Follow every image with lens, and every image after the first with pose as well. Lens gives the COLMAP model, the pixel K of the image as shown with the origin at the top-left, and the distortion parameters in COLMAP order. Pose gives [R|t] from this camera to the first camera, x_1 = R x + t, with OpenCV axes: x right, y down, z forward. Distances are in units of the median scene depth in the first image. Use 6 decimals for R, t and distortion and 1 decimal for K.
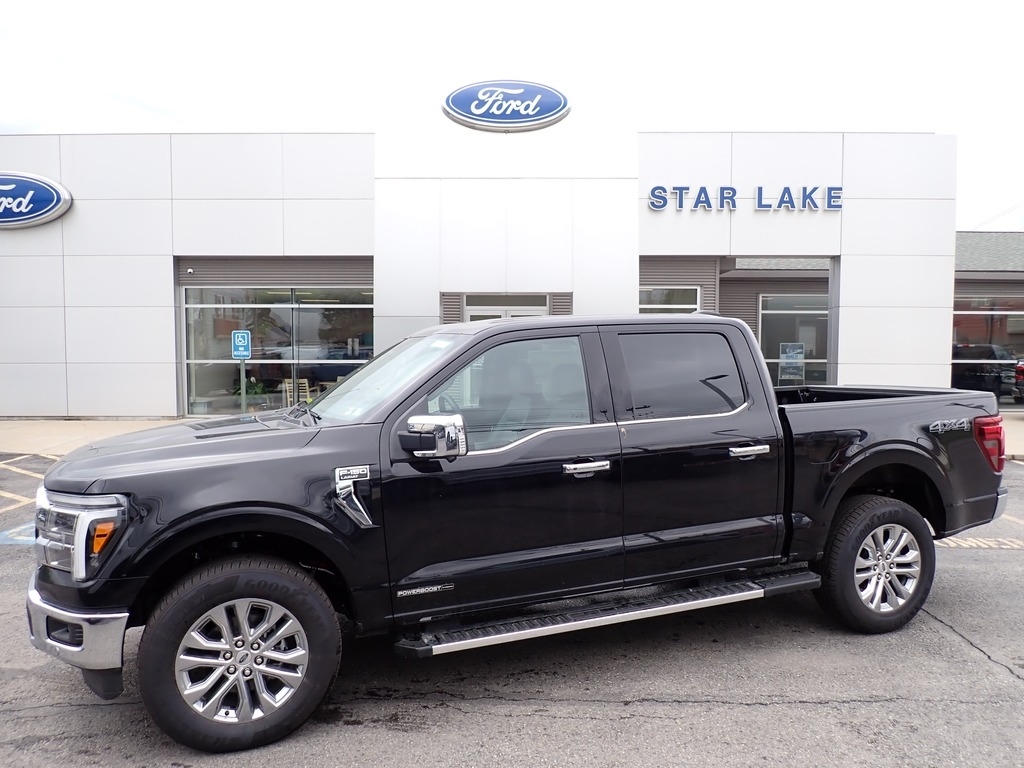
lens RADIAL K [[758.2, 0, 509.5], [0, 758.2, 377.9], [0, 0, 1]] dist [-0.008538, -0.003658]
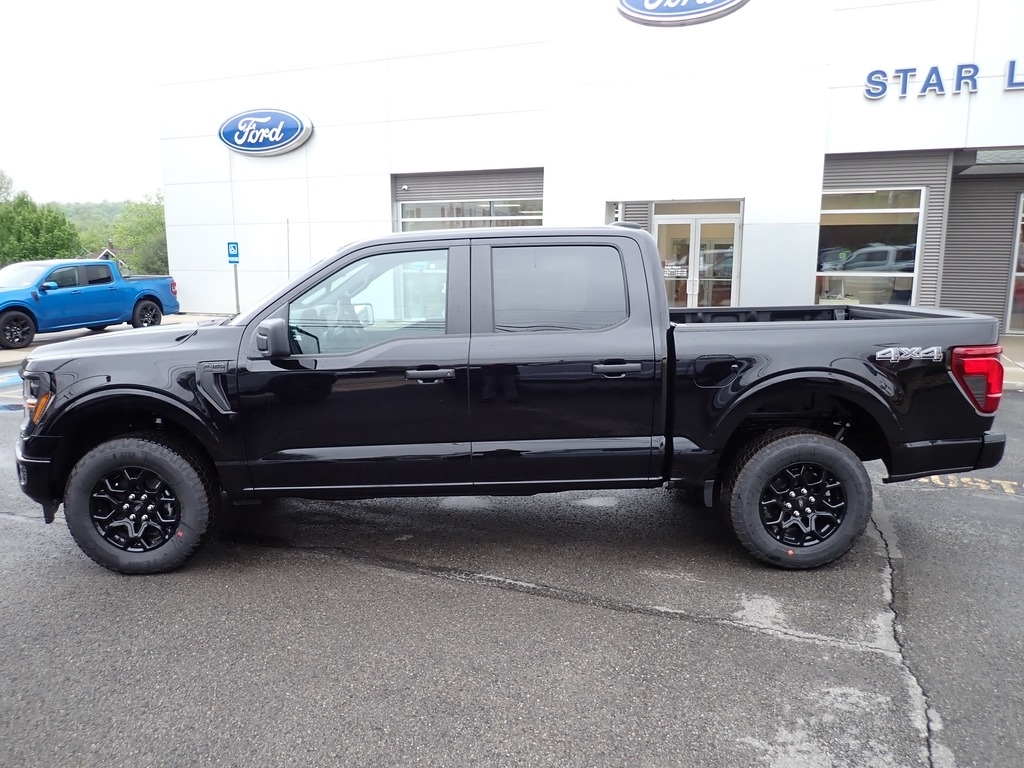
lens RADIAL K [[758.2, 0, 512.1], [0, 758.2, 391.6], [0, 0, 1]] dist [-0.008538, -0.003658]
pose [[0.931213, 0.062873, -0.359010, 0.141003], [-0.013085, 0.990141, 0.139461, -0.003050], [0.364239, -0.125171, 0.922855, 0.001772]]
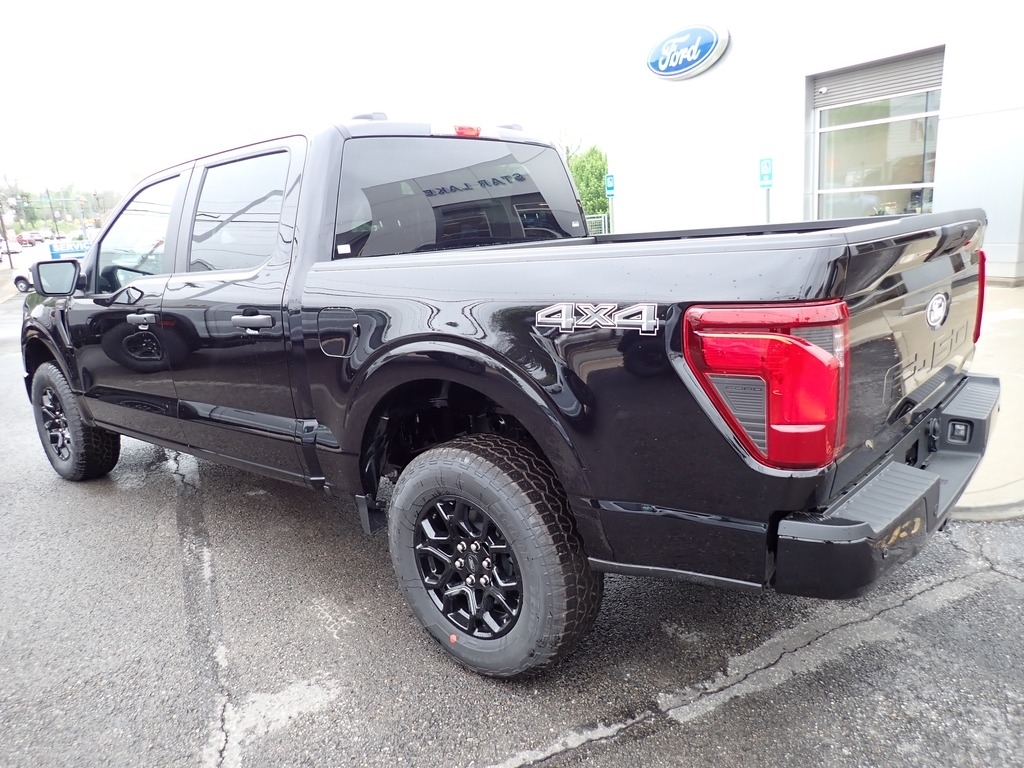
lens RADIAL K [[758.2, 0, 520.3], [0, 758.2, 384.8], [0, 0, 1]] dist [-0.008538, -0.003658]
pose [[0.454219, 0.170686, -0.874386, 0.280653], [0.036139, 0.977137, 0.209517, 0.002896], [0.890157, -0.126766, 0.437666, 0.228444]]
